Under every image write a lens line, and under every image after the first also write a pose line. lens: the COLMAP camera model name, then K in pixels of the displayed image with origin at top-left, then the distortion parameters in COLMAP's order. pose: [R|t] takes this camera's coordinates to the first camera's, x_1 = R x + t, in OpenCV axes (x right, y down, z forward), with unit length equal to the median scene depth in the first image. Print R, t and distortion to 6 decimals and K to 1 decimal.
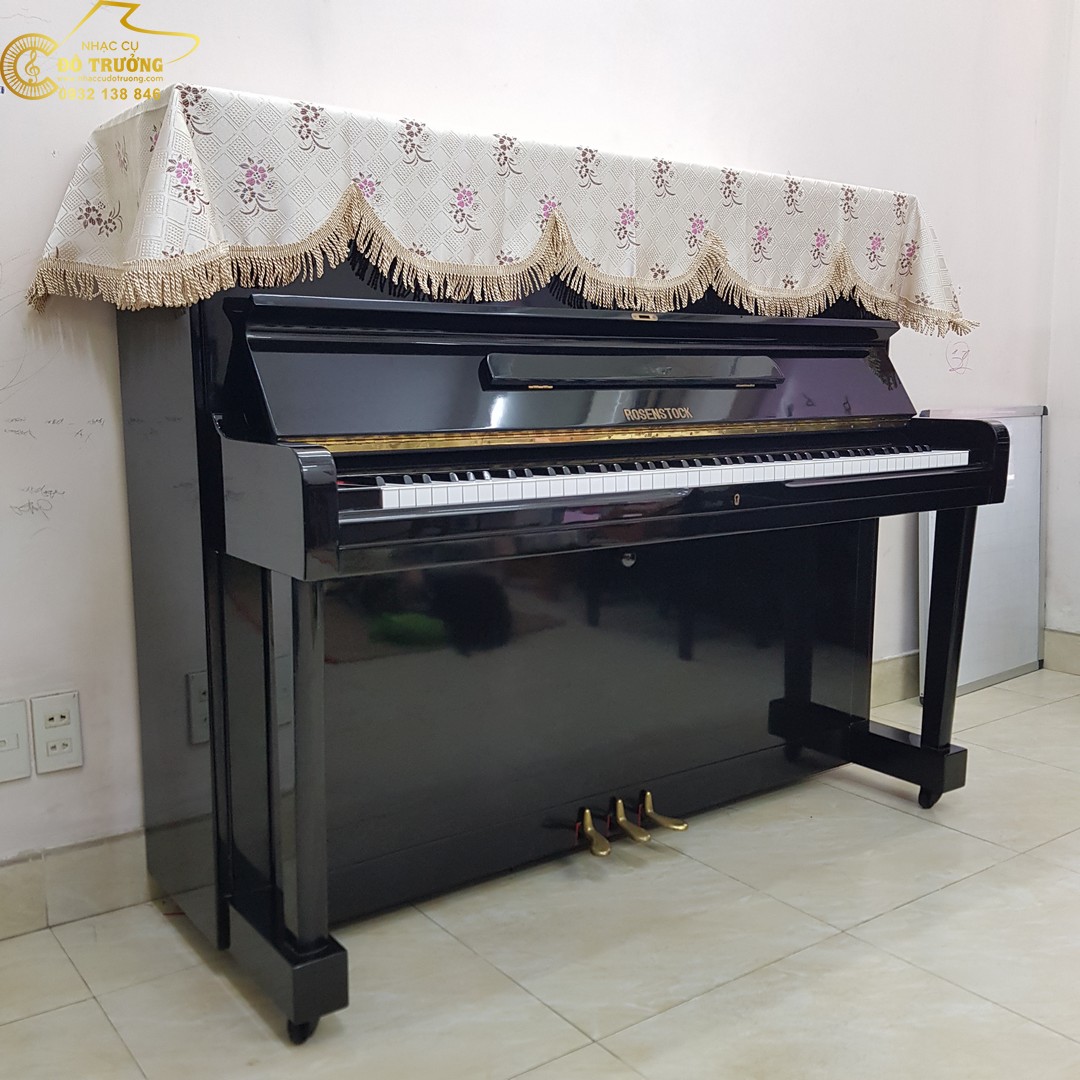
lens RADIAL K [[1128.1, 0, 530.1], [0, 1128.1, 565.8], [0, 0, 1]] dist [0.148175, -0.303612]
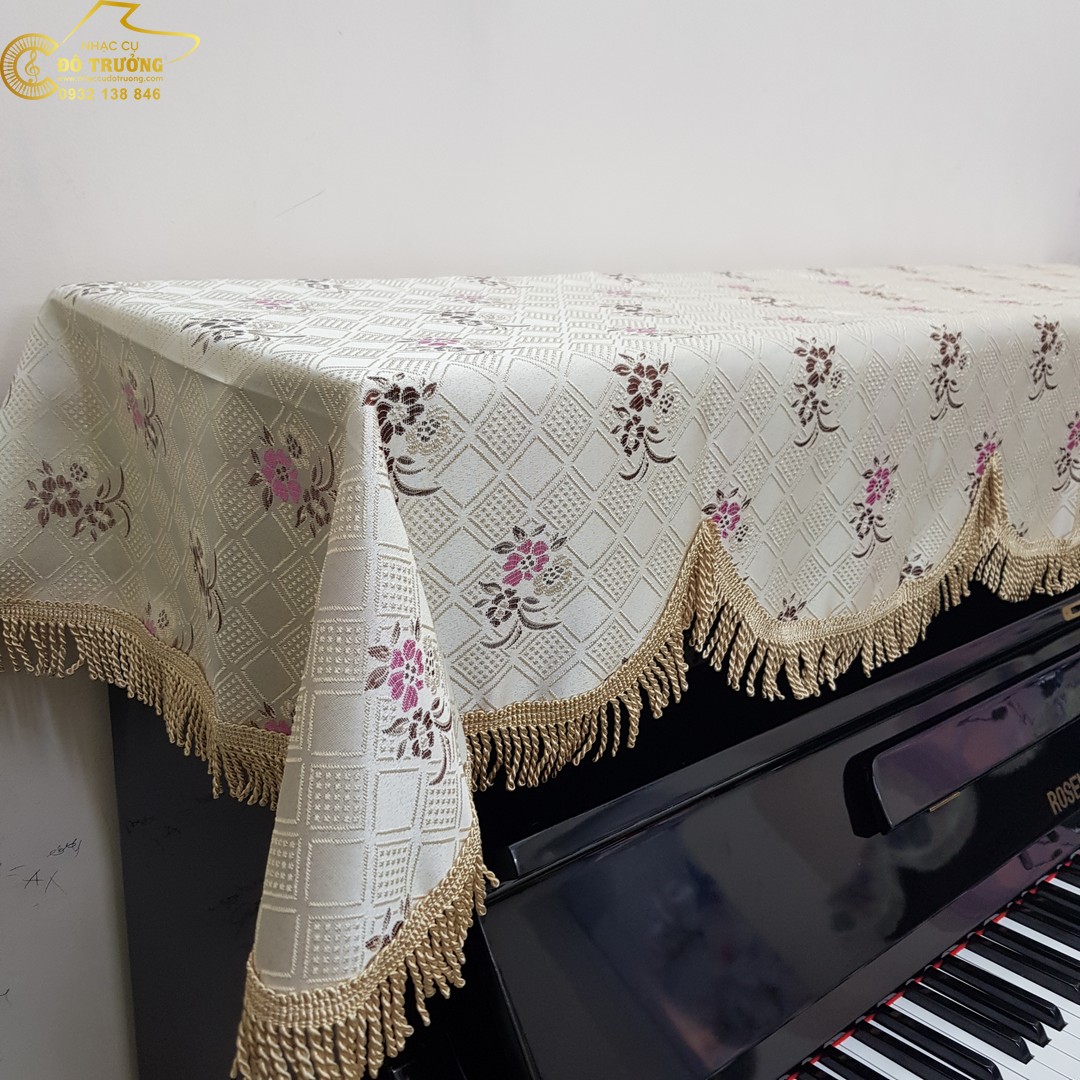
lens RADIAL K [[1137.2, 0, 538.0], [0, 1137.2, 578.9], [0, 0, 1]] dist [0.151443, -0.315705]
pose [[0.992806, 0.012913, 0.119037, -0.254151], [-0.034370, 0.983064, 0.180010, -0.366080], [-0.114697, -0.182806, 0.976436, 0.546155]]
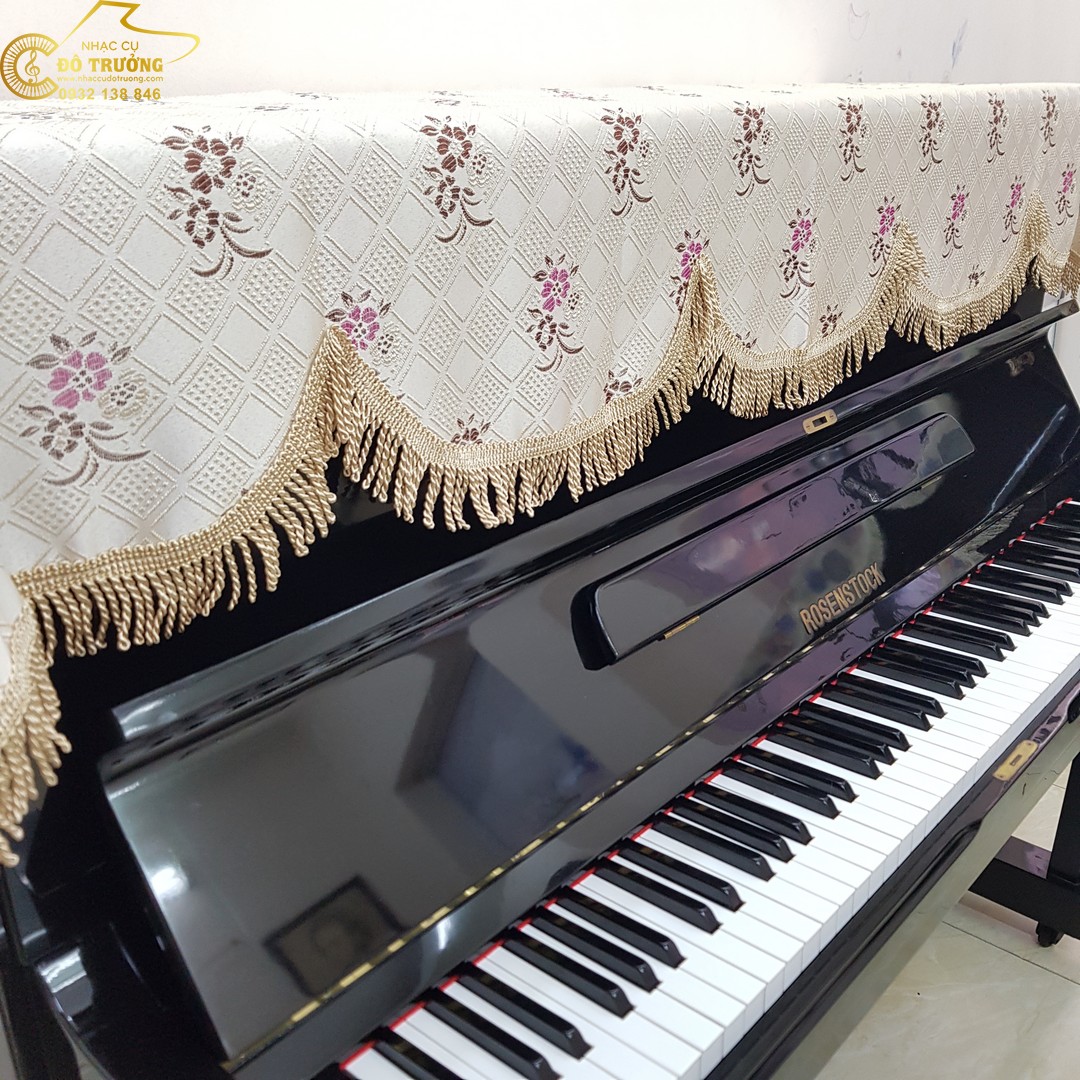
lens RADIAL K [[1128.1, 0, 530.1], [0, 1128.1, 565.8], [0, 0, 1]] dist [0.148175, -0.303612]
pose [[0.975917, -0.091147, 0.198186, -0.162653], [0.039016, 0.966806, 0.252515, -0.330877], [-0.214623, -0.238702, 0.947079, 0.569545]]
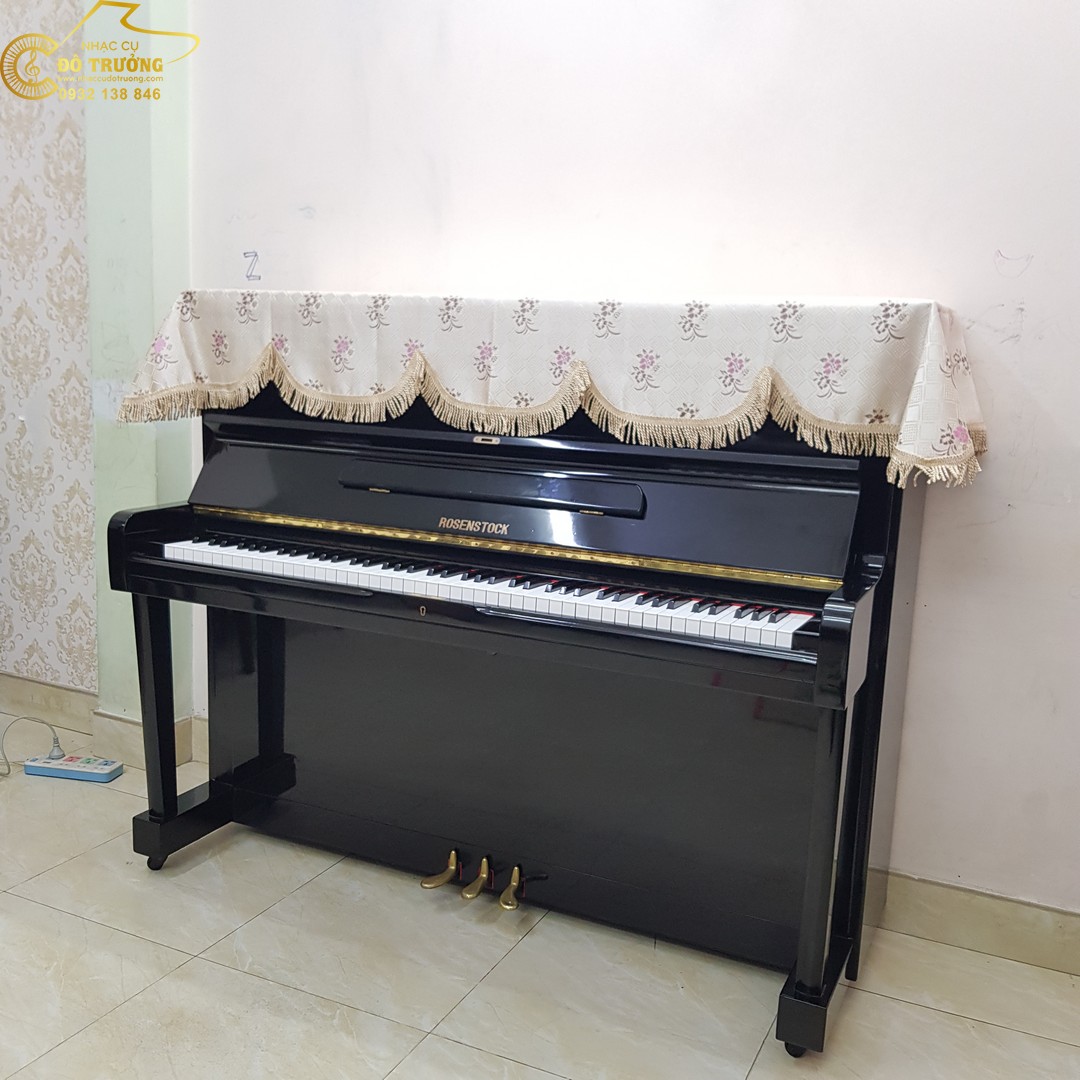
lens RADIAL K [[1128.1, 0, 530.1], [0, 1128.1, 565.8], [0, 0, 1]] dist [0.148175, -0.303612]
pose [[0.464393, 0.182750, -0.866569, 1.257728], [-0.177008, 0.977888, 0.111368, -0.258724], [0.867760, 0.101671, 0.486472, 0.568183]]
